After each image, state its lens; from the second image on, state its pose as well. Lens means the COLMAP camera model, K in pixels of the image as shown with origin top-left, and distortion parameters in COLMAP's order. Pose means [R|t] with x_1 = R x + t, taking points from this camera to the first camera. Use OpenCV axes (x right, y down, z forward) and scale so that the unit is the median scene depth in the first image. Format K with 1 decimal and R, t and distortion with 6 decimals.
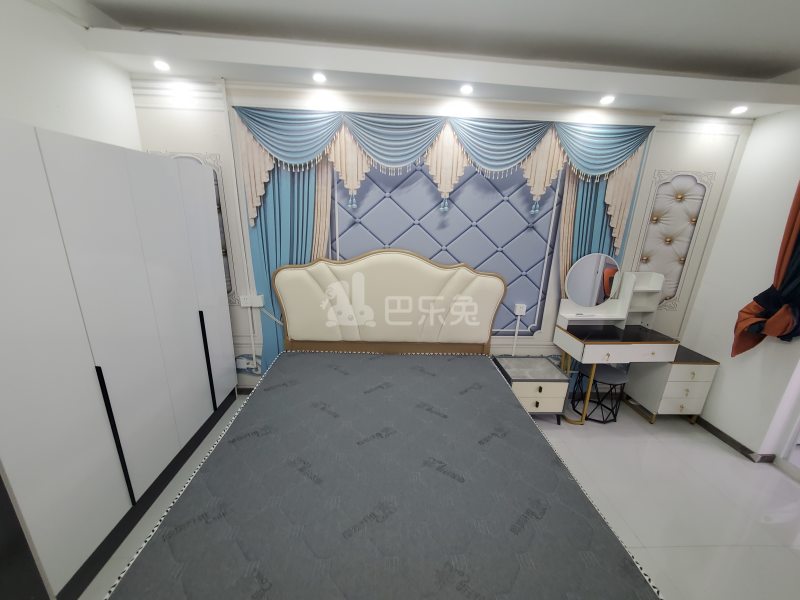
lens RADIAL K [[314.0, 0, 405.4], [0, 314.0, 304.4], [0, 0, 1]] dist [0.003139, -0.001530]
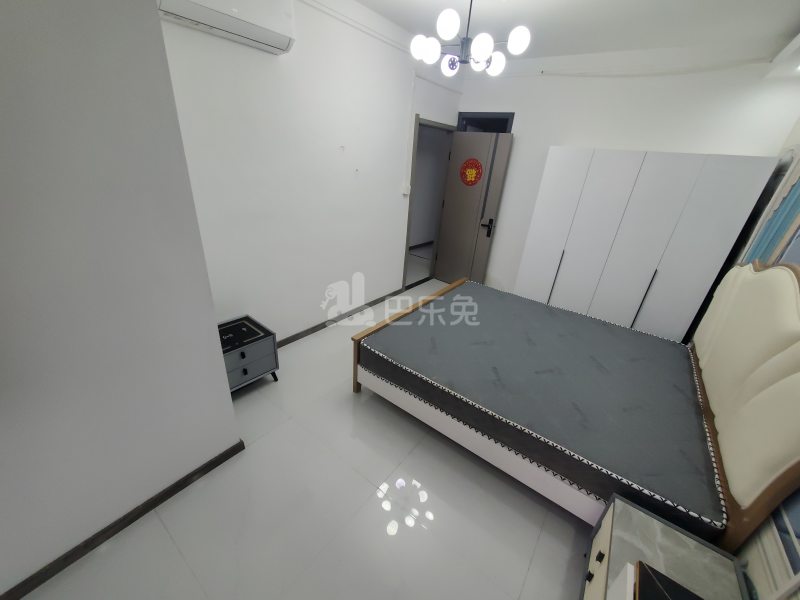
lens RADIAL K [[314.0, 0, 406.9], [0, 314.0, 302.8], [0, 0, 1]] dist [0.003139, -0.001530]
pose [[-0.630600, 0.235126, -0.739634, 0.892029], [-0.325215, 0.785247, 0.526899, -0.195021], [0.704683, 0.572803, -0.418711, 0.778840]]
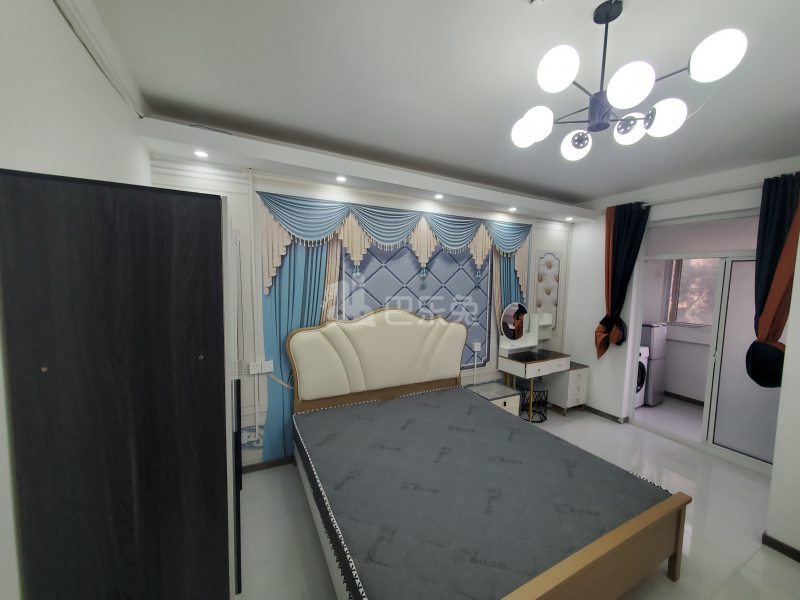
lens RADIAL K [[314.0, 0, 405.6], [0, 314.0, 302.9], [0, 0, 1]] dist [0.003139, -0.001530]
pose [[0.909787, -0.053501, 0.411614, -0.492080], [0.132602, 0.977156, -0.166081, 0.016677], [-0.393325, 0.205679, 0.896098, -0.122997]]
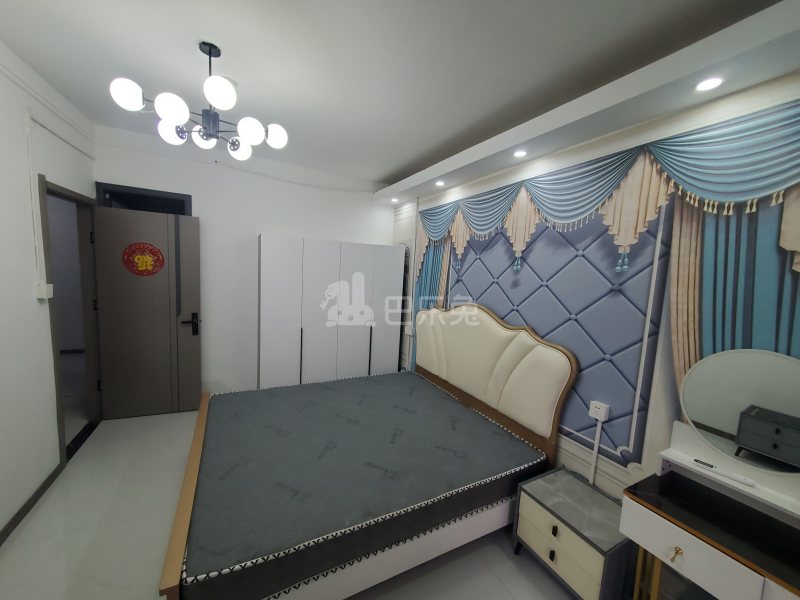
lens RADIAL K [[314.0, 0, 405.2], [0, 314.0, 301.6], [0, 0, 1]] dist [0.003139, -0.001530]
pose [[0.424387, 0.072357, -0.902585, 0.855193], [-0.298444, 0.952280, -0.063985, -0.042689], [0.854884, 0.296525, 0.425729, 0.332542]]
